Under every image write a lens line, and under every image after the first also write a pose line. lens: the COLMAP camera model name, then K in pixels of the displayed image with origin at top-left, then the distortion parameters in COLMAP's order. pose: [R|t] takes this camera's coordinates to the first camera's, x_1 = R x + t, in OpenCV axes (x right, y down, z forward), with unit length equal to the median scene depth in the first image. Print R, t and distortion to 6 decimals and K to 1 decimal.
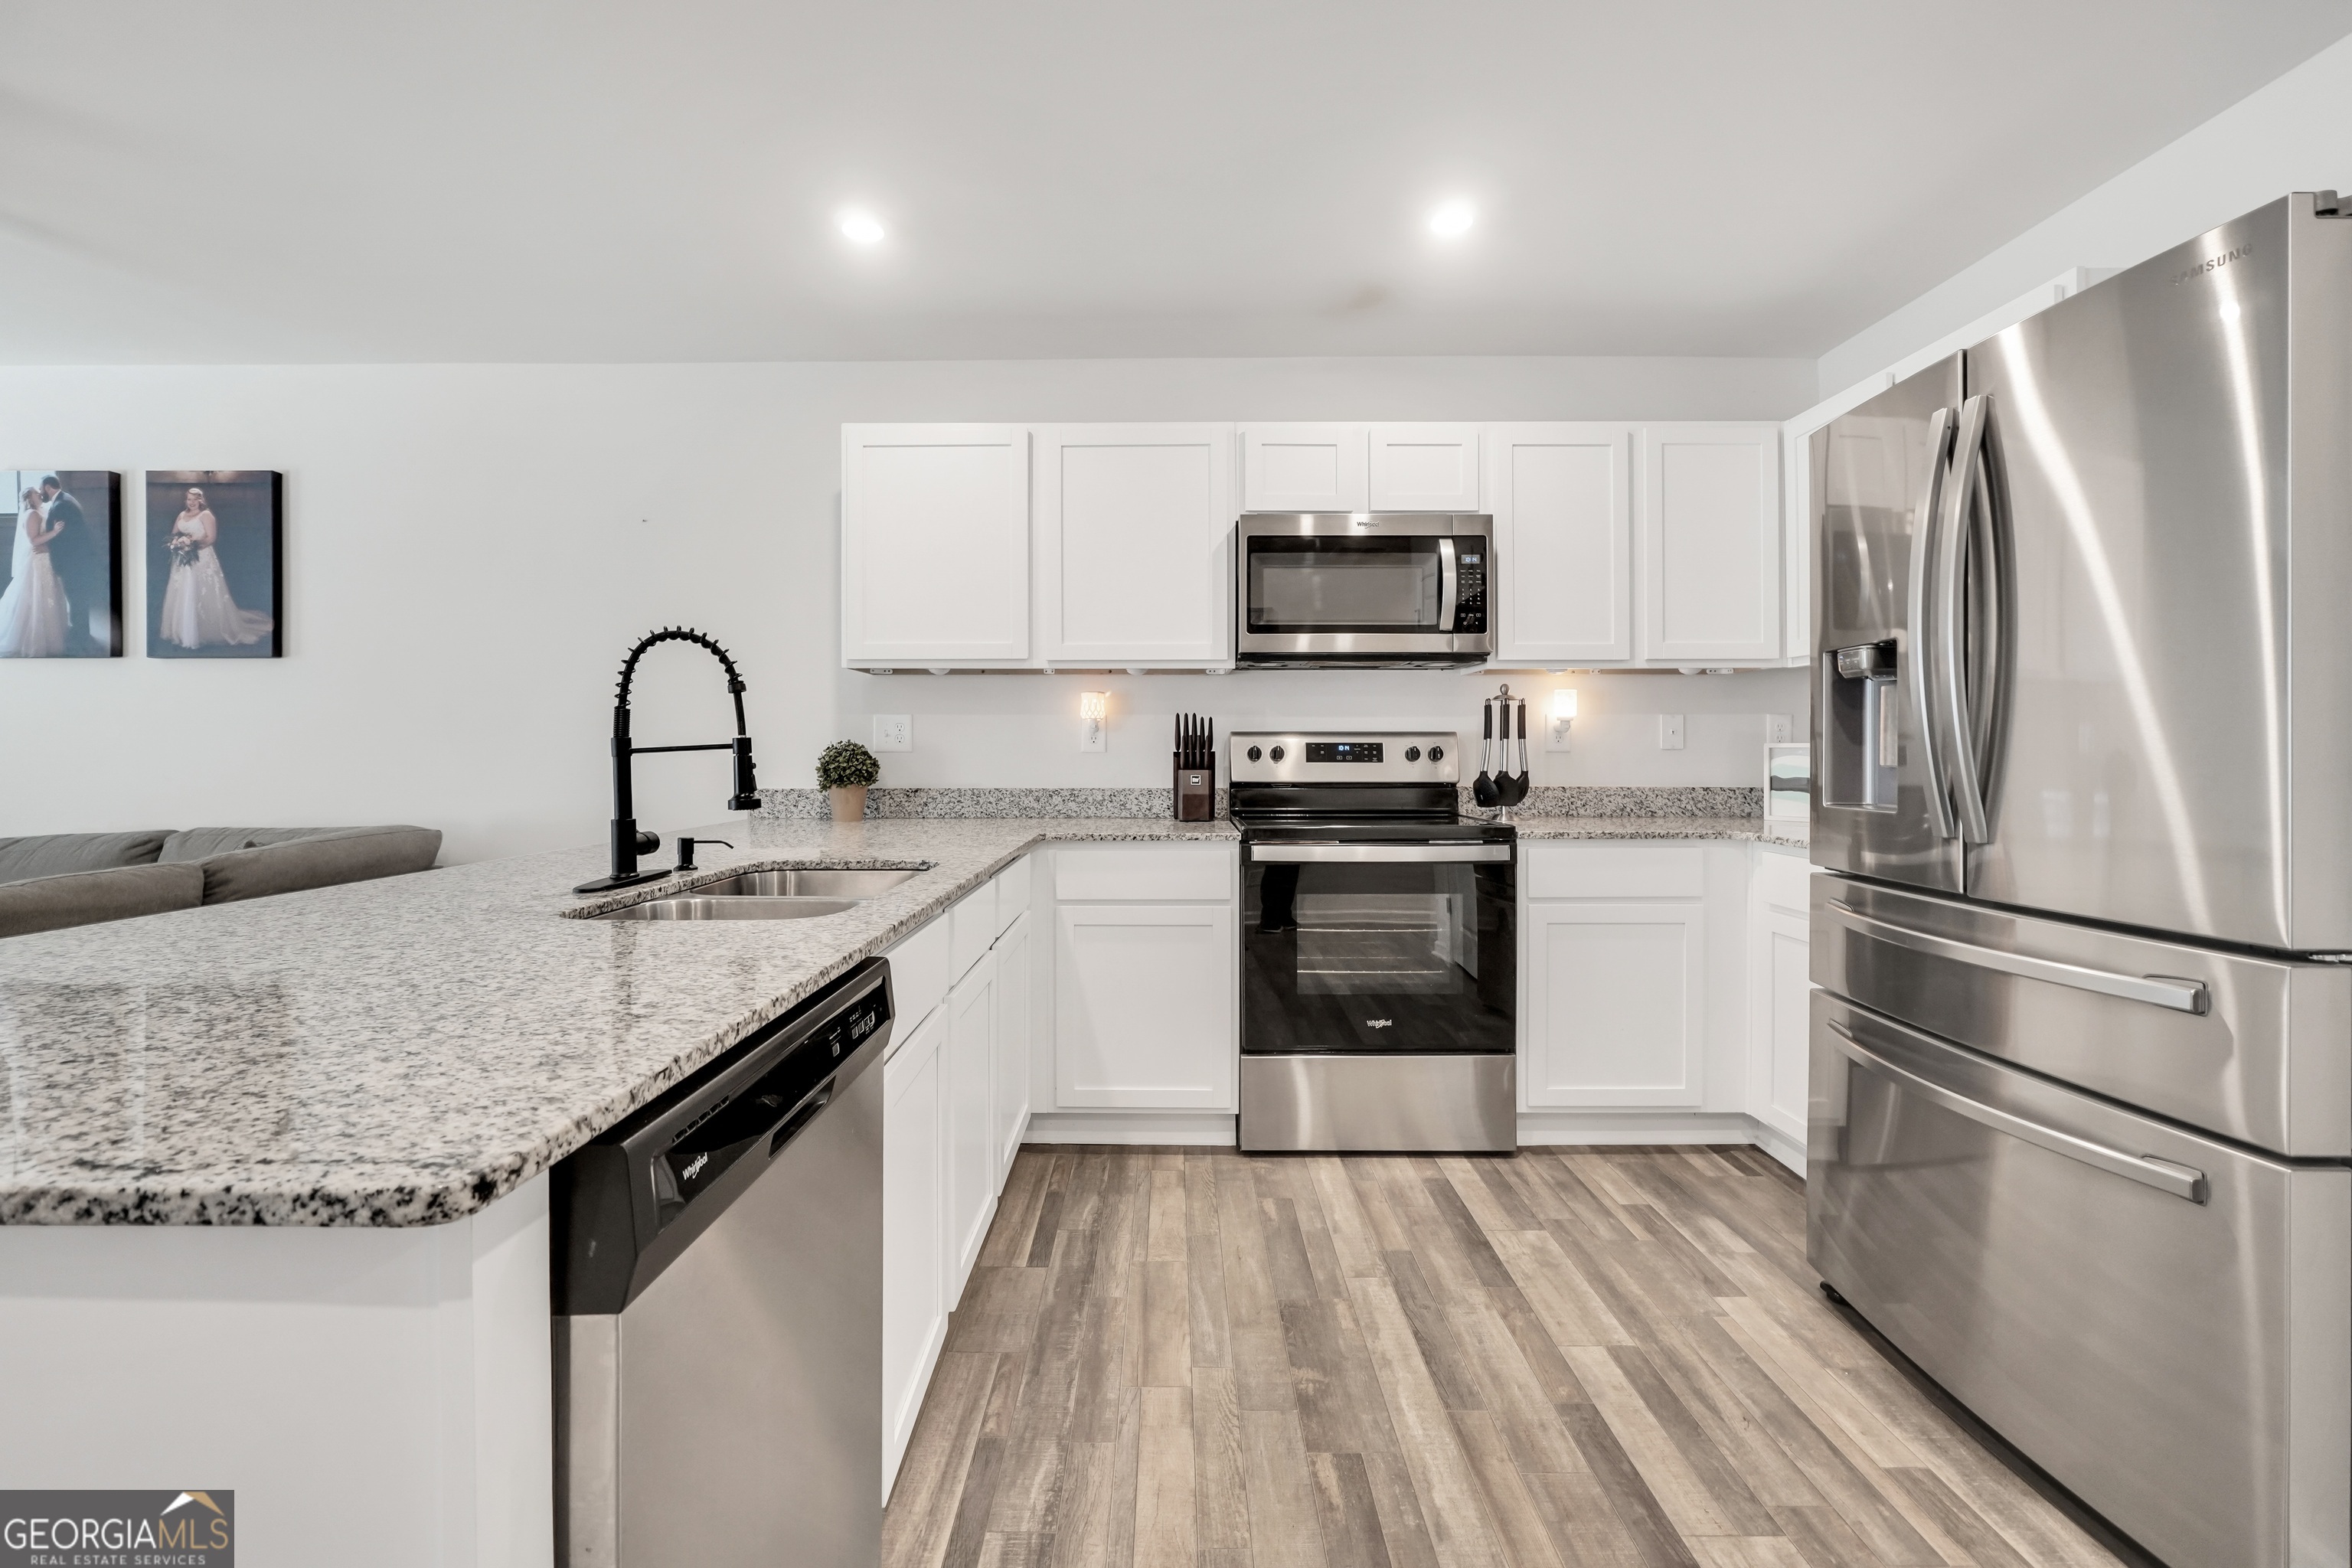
lens RADIAL K [[1001.1, 0, 1131.4], [0, 1001.1, 751.9], [0, 0, 1]] dist [-0.020515, 0.008210]
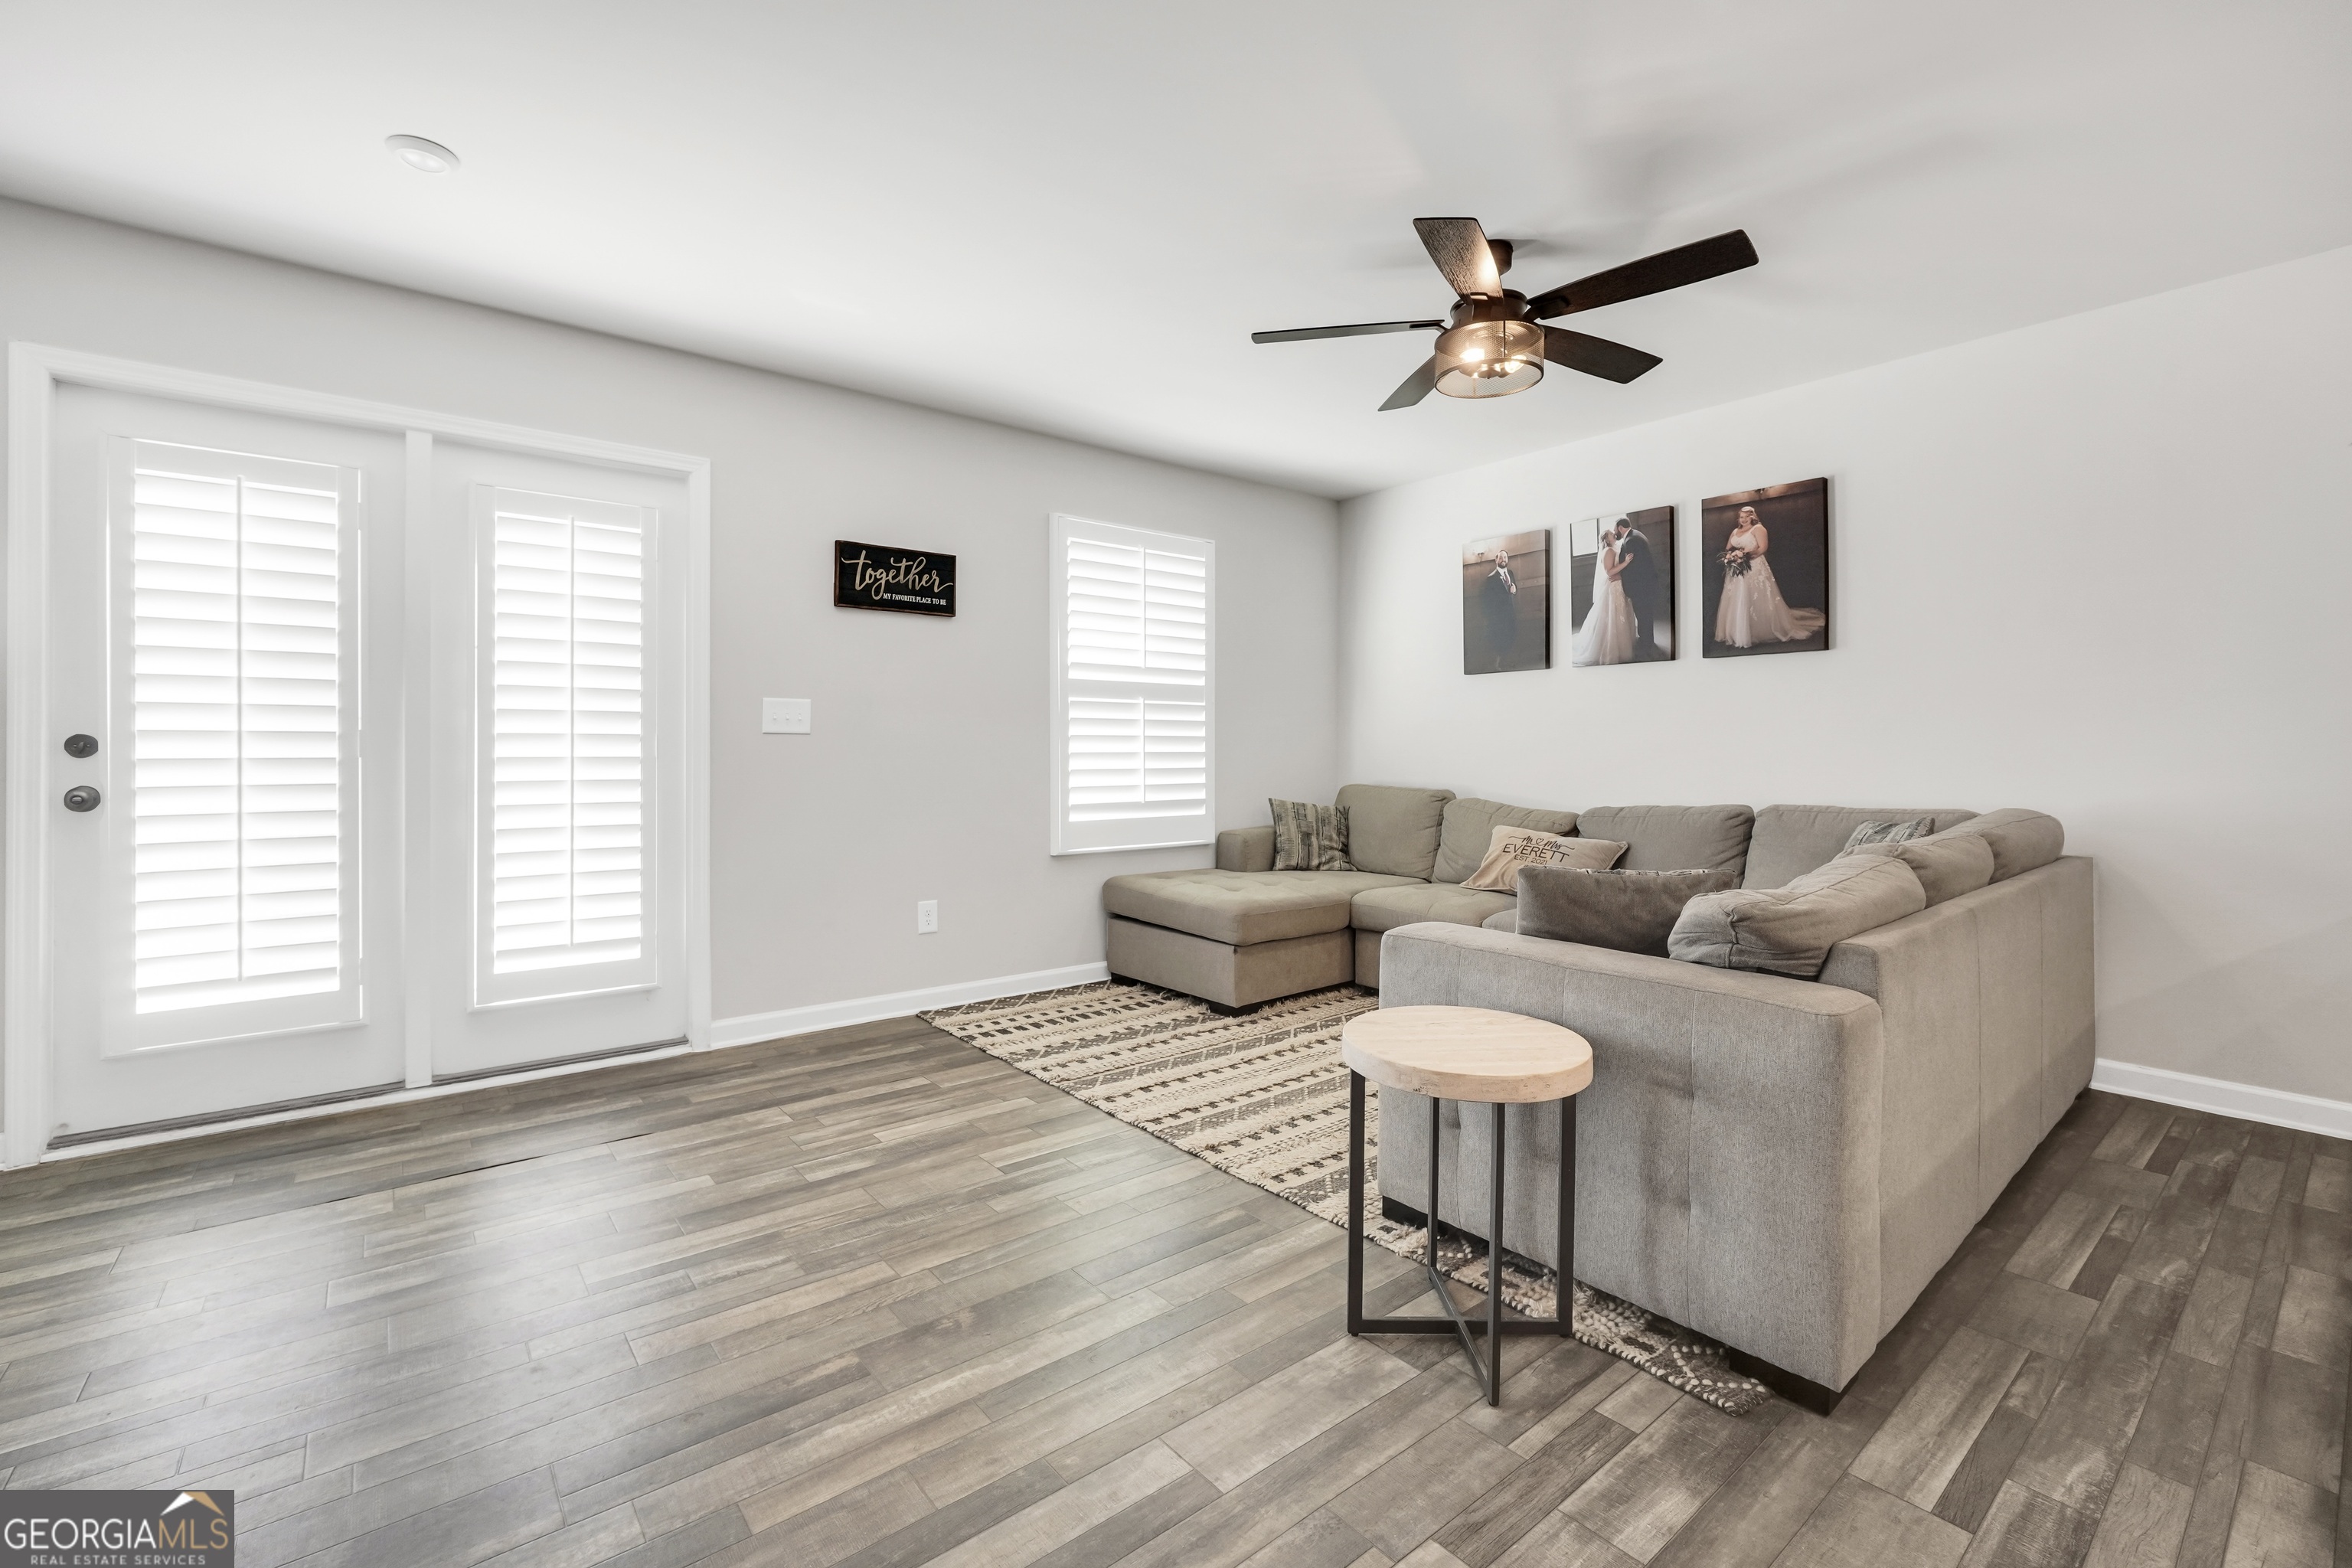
lens RADIAL K [[975.7, 0, 1193.0], [0, 975.7, 755.4], [0, 0, 1]] dist [-0.019927, 0.006010]
pose [[0.658225, 0.001466, -0.752820, -0.542598], [0.000637, 0.999997, 0.002505, 0.017501], [0.752821, -0.002128, 0.658222, -0.224074]]
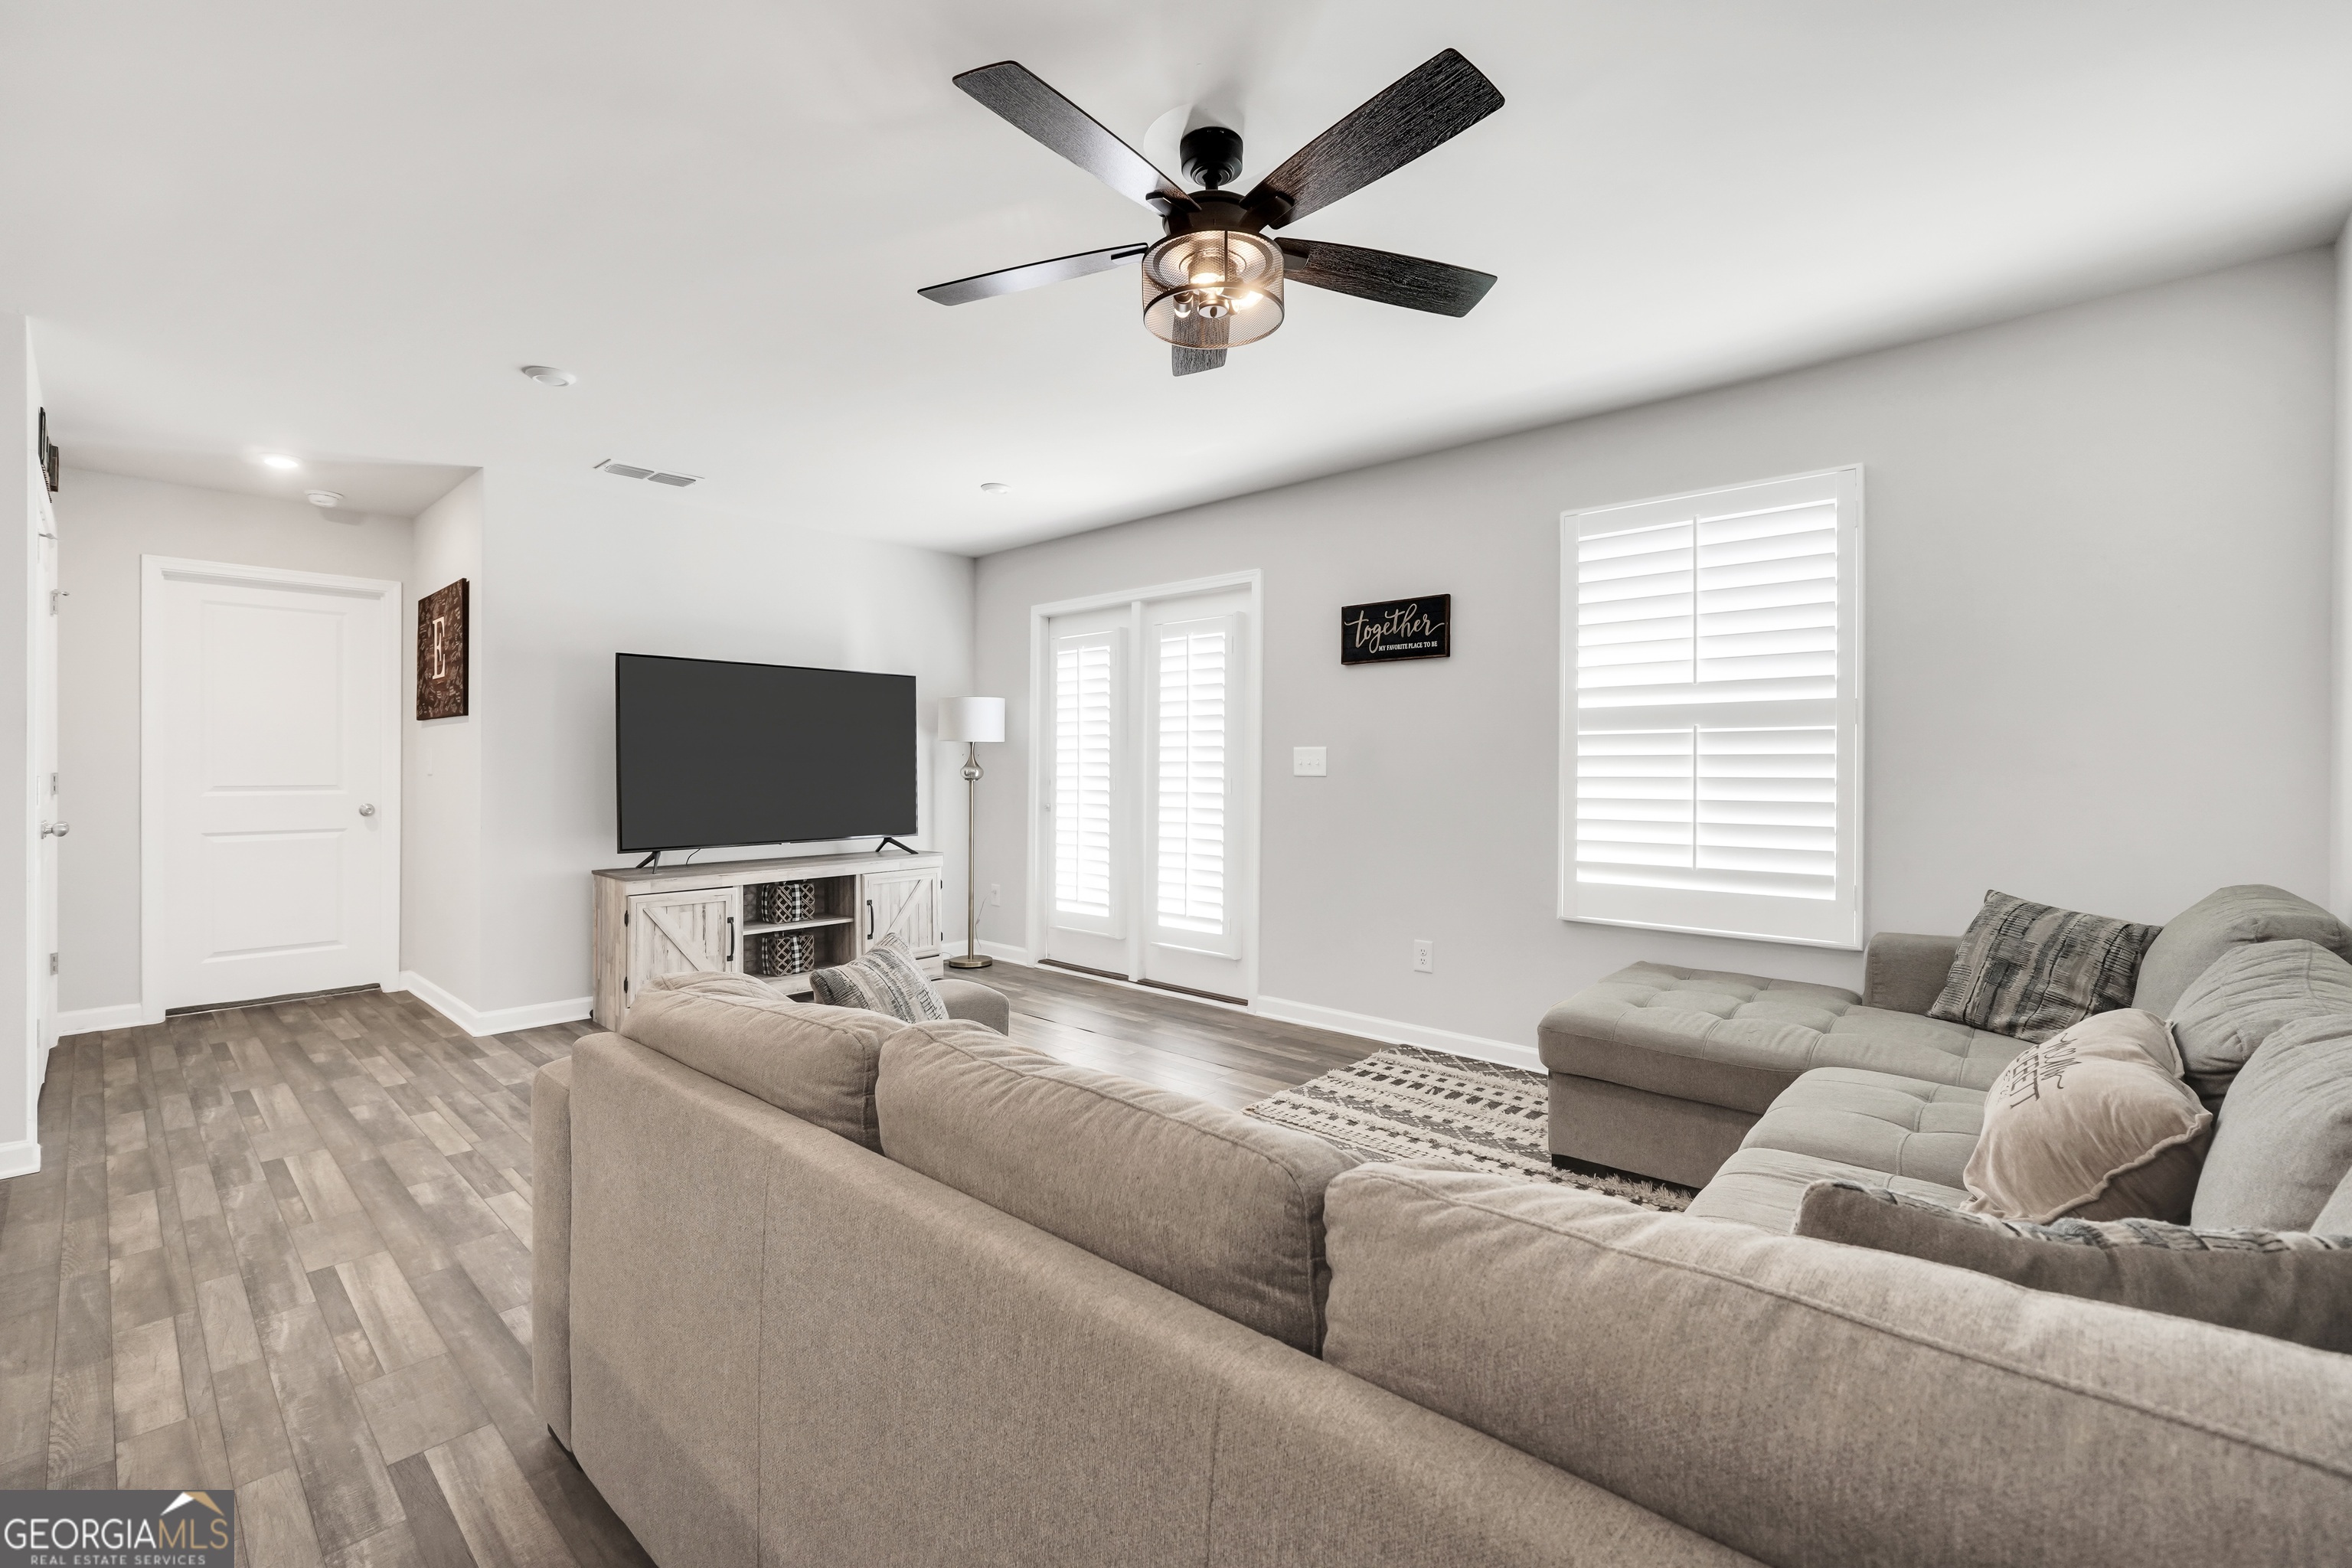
lens RADIAL K [[1043.5, 0, 1216.7], [0, 1043.5, 771.2], [0, 0, 1]] dist [-0.003343, 0.000106]
pose [[-0.640523, 0.001959, -0.767936, -0.495601], [-0.002673, 0.999985, 0.004780, -0.015649], [0.767934, 0.005114, -0.640509, 0.888906]]
